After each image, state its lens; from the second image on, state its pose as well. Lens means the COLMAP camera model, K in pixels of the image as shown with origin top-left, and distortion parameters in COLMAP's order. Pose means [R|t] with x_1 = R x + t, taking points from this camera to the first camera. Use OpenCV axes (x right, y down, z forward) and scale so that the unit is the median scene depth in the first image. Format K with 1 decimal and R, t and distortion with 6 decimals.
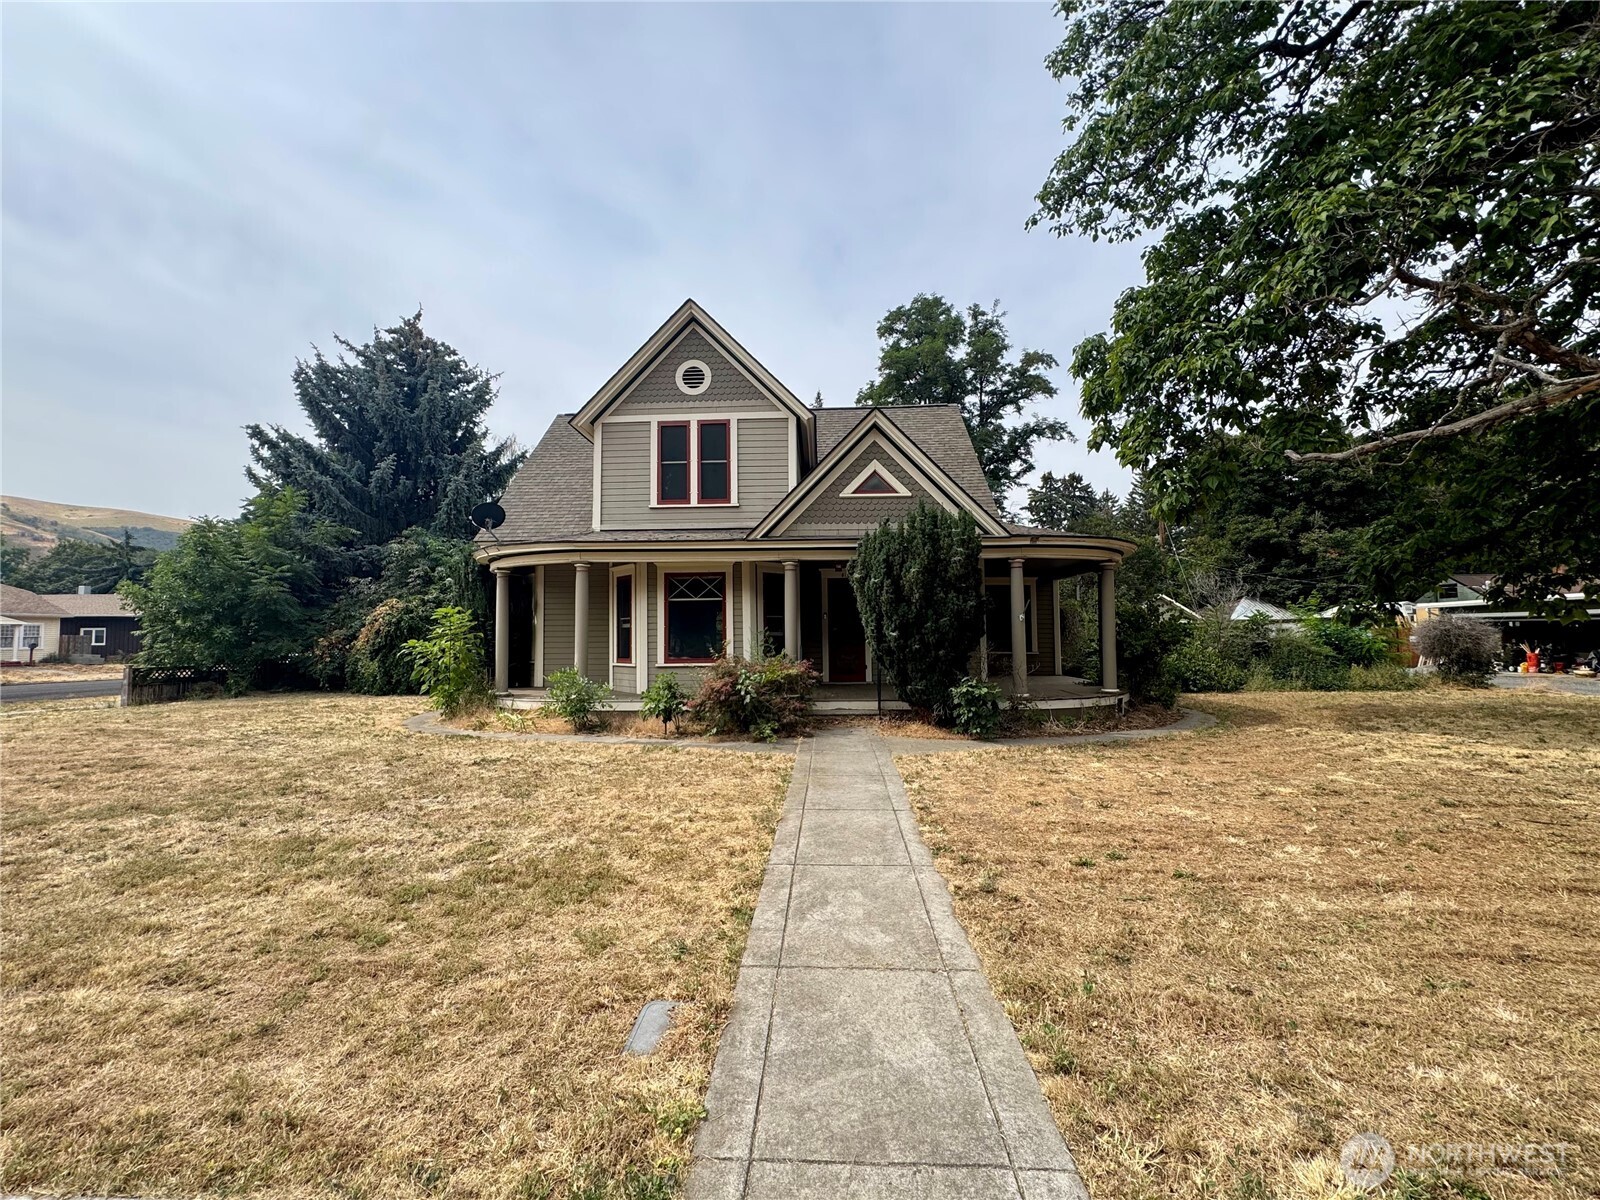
lens RADIAL K [[636.2, 0, 800.0], [0, 636.2, 600.0], [0, 0, 1]] dist [-0.003077, 0.000350]
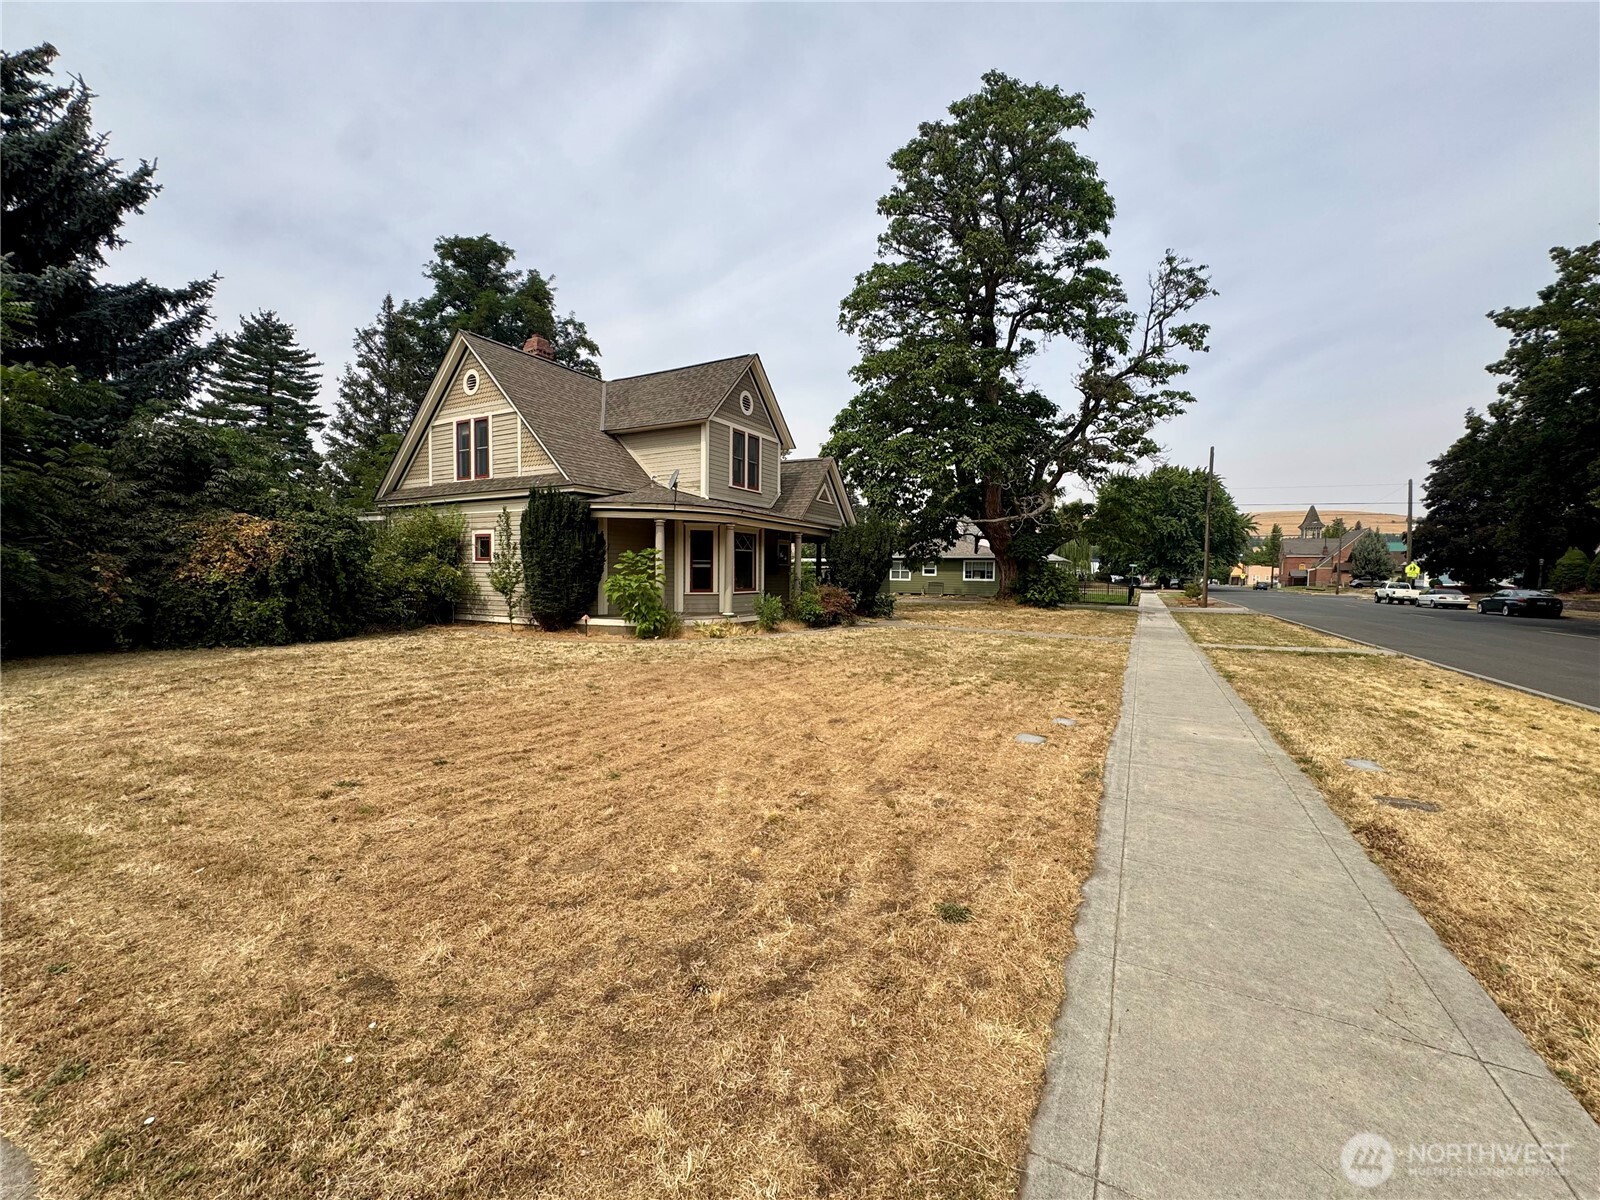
lens RADIAL K [[636.2, 0, 800.0], [0, 636.2, 600.0], [0, 0, 1]] dist [-0.003077, 0.000350]
pose [[0.429637, -0.023104, 0.902706, -1.498313], [-0.073861, 0.995424, 0.060631, 0.014743], [-0.899976, -0.092724, 0.425965, 0.201348]]
